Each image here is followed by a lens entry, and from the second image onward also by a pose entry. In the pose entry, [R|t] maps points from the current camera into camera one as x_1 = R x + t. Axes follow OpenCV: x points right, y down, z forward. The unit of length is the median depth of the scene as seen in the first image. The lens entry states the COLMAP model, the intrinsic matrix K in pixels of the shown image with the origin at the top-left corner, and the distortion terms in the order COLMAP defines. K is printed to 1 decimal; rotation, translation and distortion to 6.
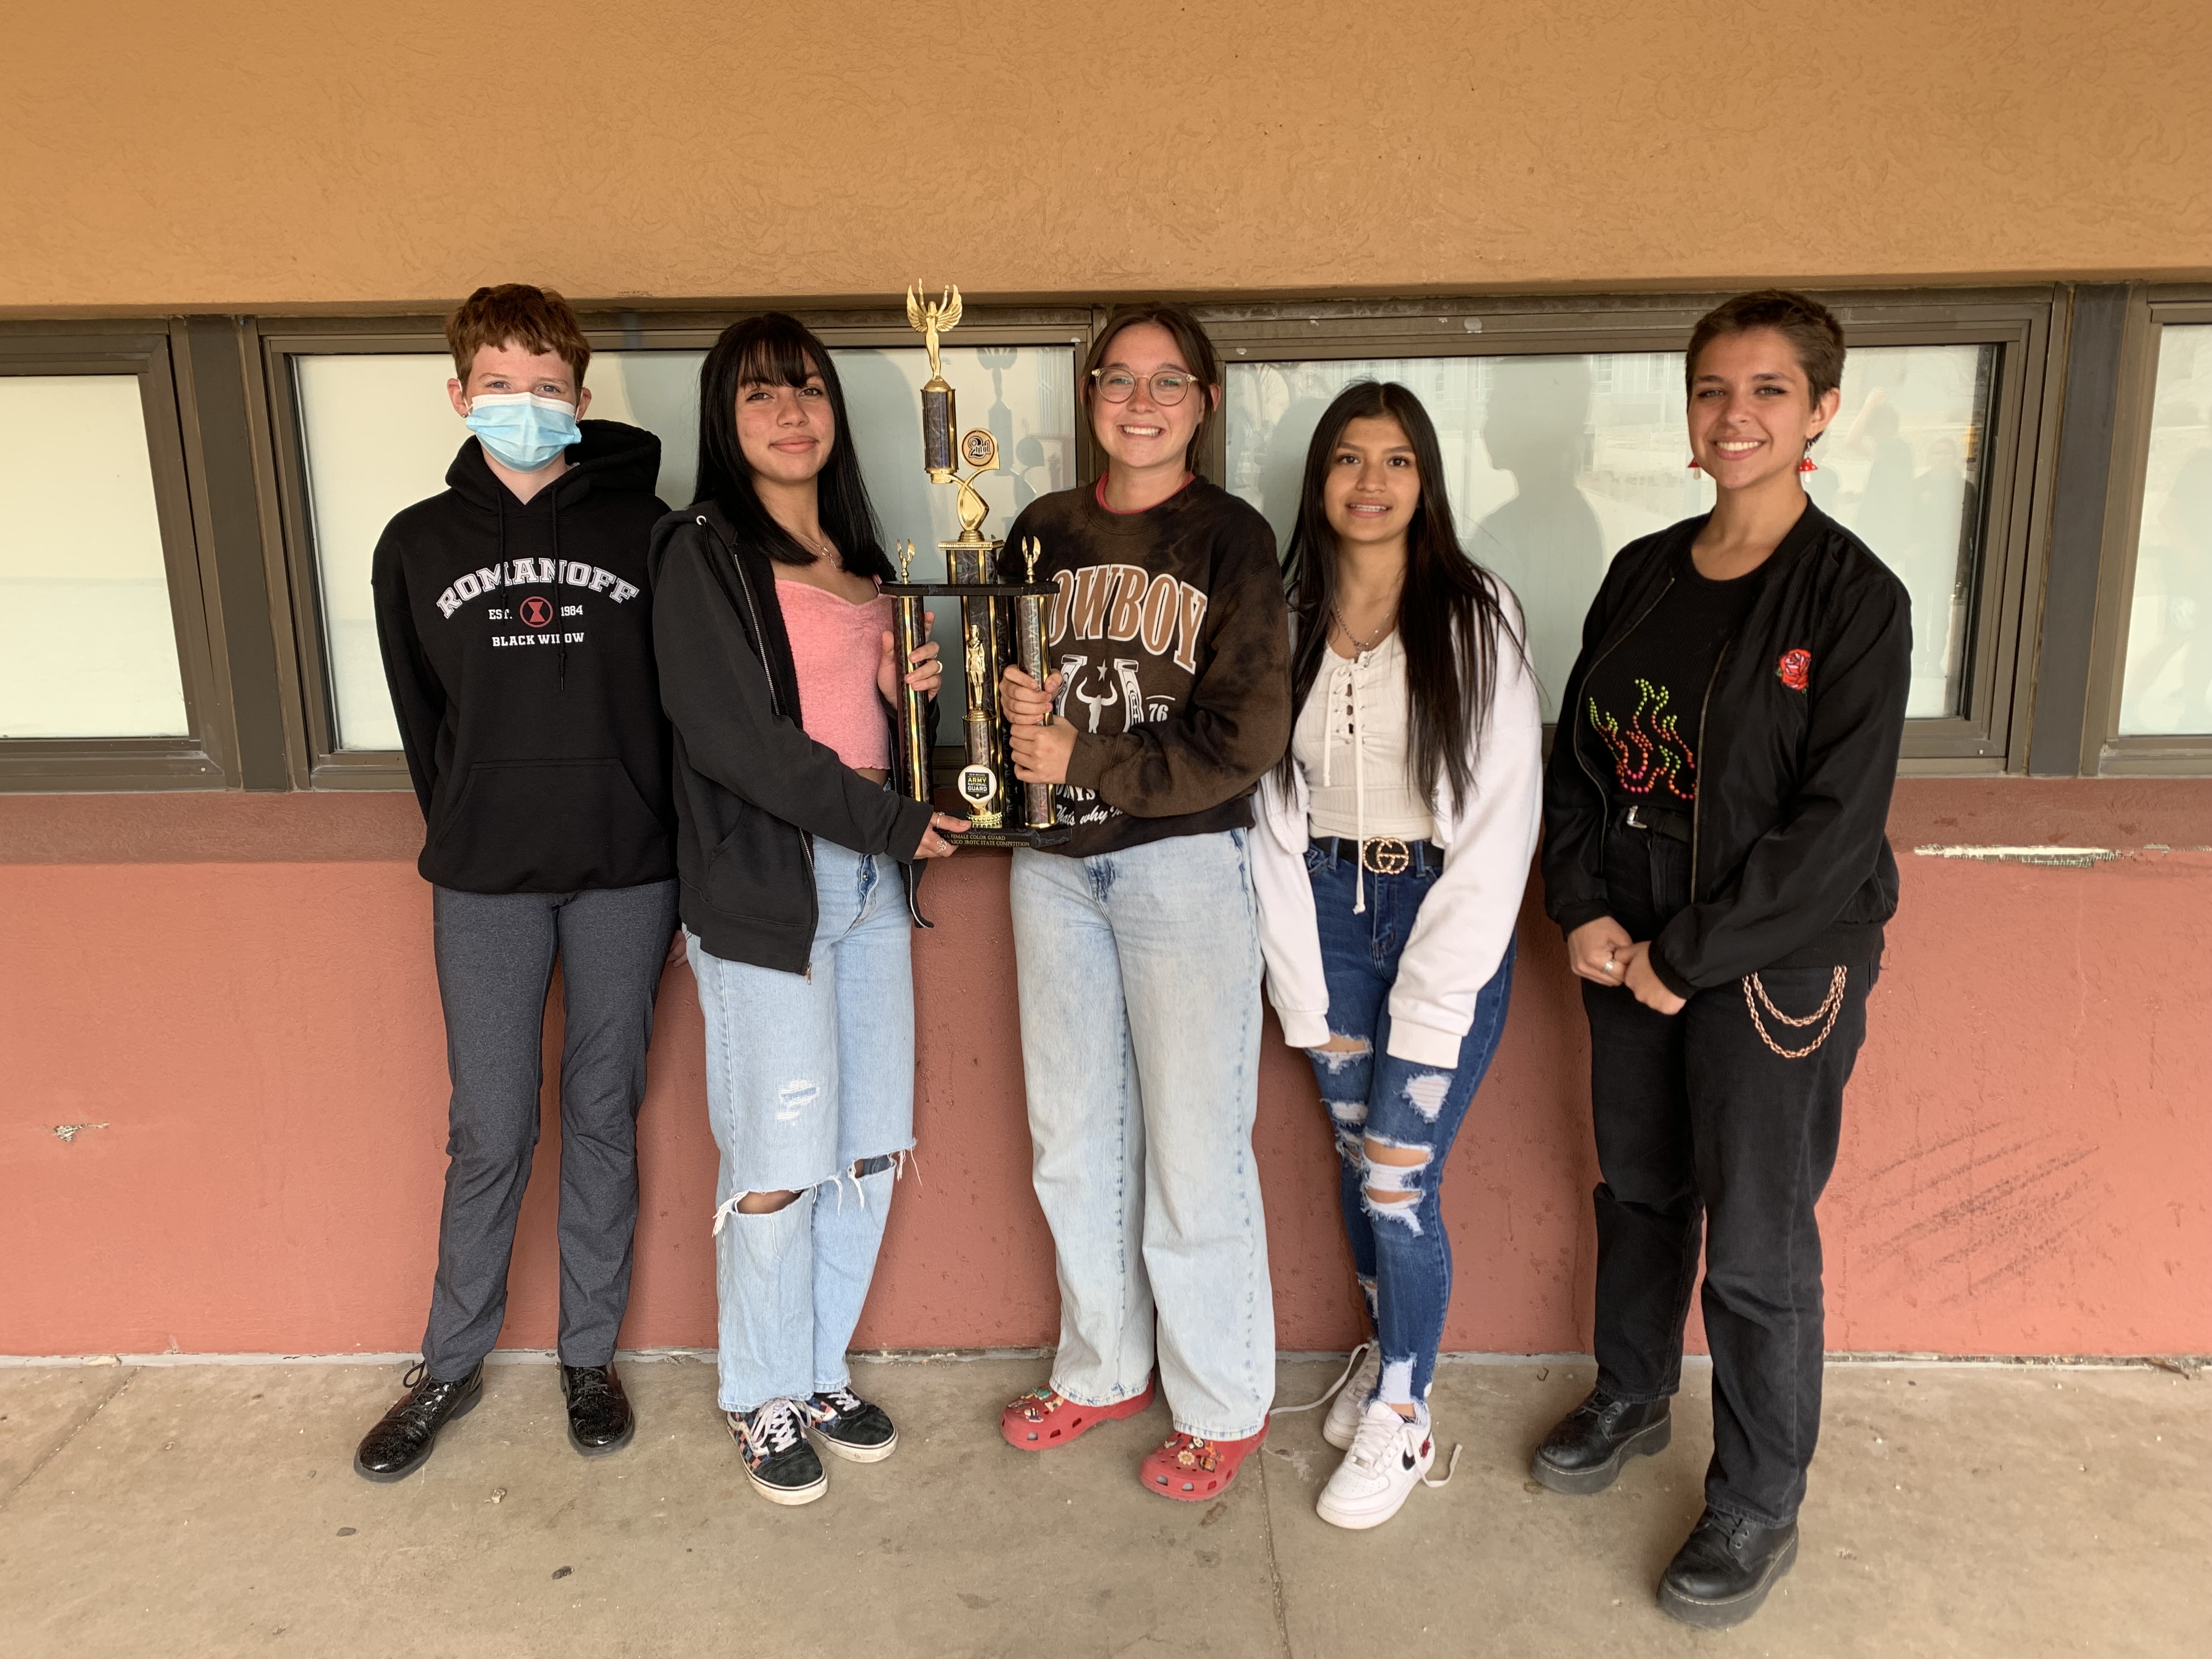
lens RADIAL K [[1686.3, 0, 1106.0], [0, 1686.3, 829.5], [0, 0, 1]] dist [0.016236, -0.012754]
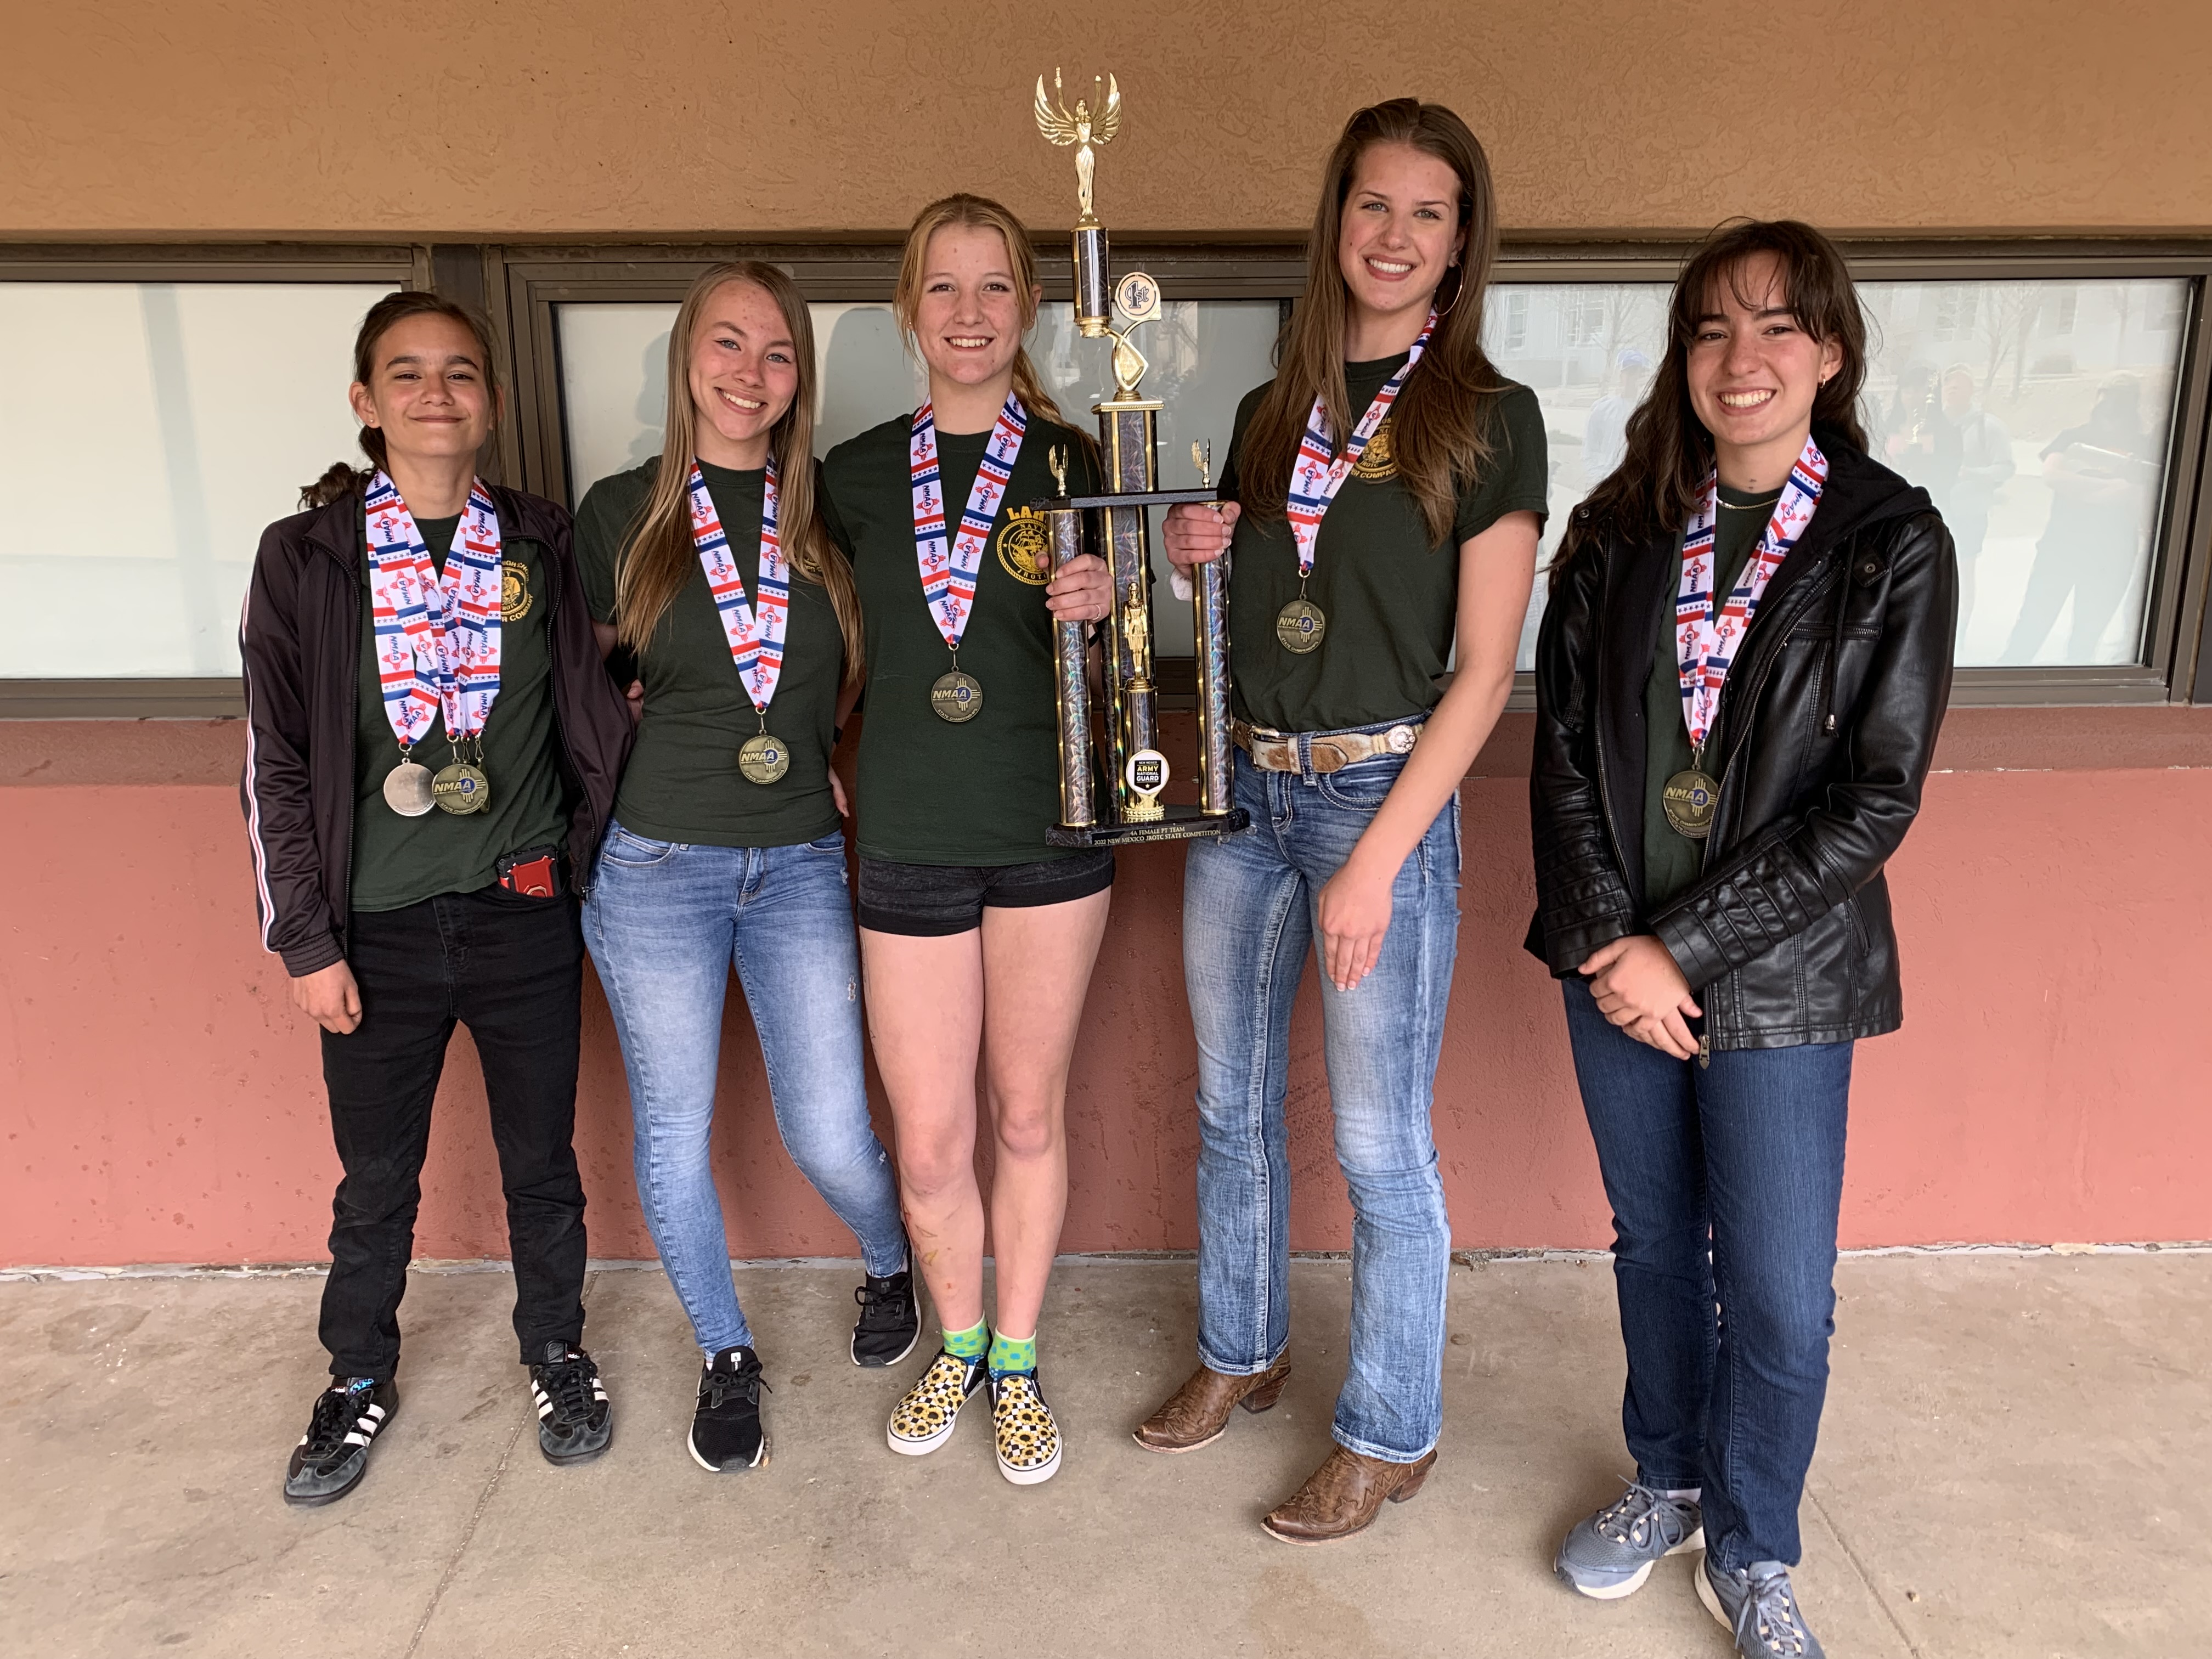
lens RADIAL K [[1687.8, 0, 1111.9], [0, 1687.8, 817.3], [0, 0, 1]] dist [0.006465, 0.003142]
pose [[0.998507, -0.001078, 0.054620, 0.377238], [-0.000340, 0.999663, 0.025946, 0.009548], [-0.054629, -0.025925, 0.998170, -0.055650]]
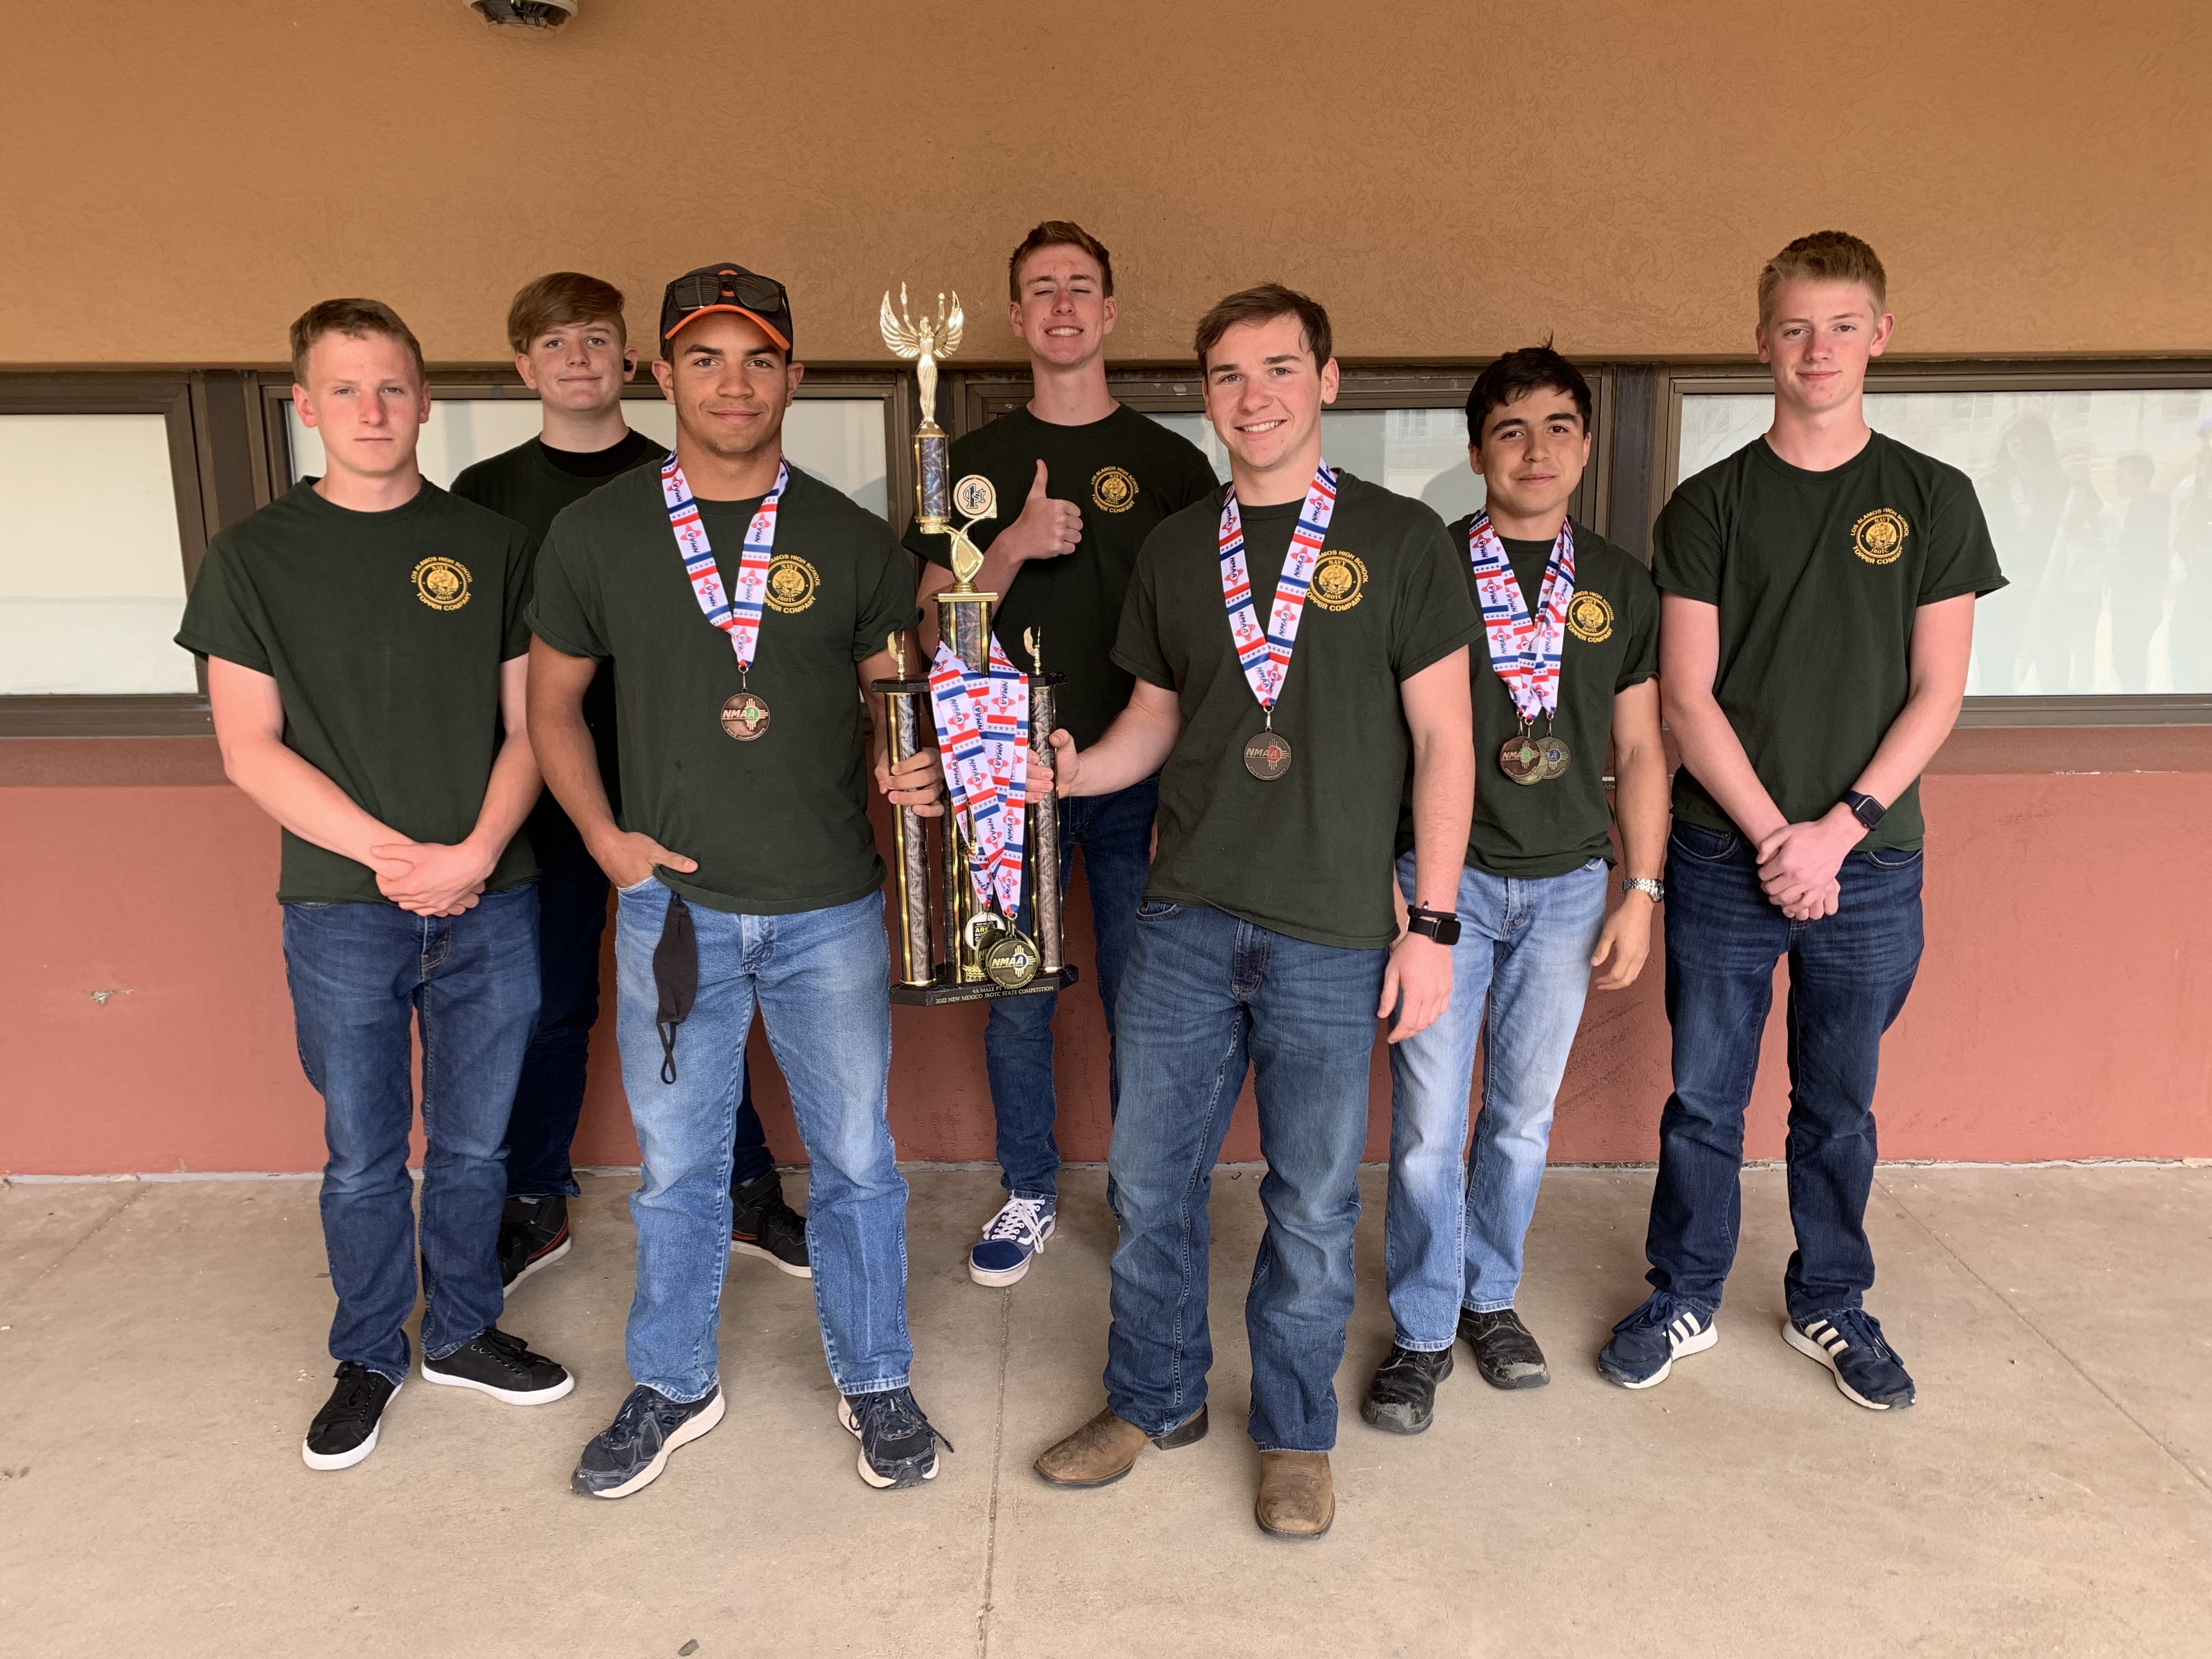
lens RADIAL K [[1672.9, 0, 1106.0], [0, 1672.9, 829.5], [0, 0, 1]] dist [0.004148, -0.000996]
pose [[0.999358, 0.001939, 0.035780, 0.116901], [-0.001346, 0.999861, -0.016606, 0.077964], [-0.035807, 0.016547, 0.999222, -0.335121]]
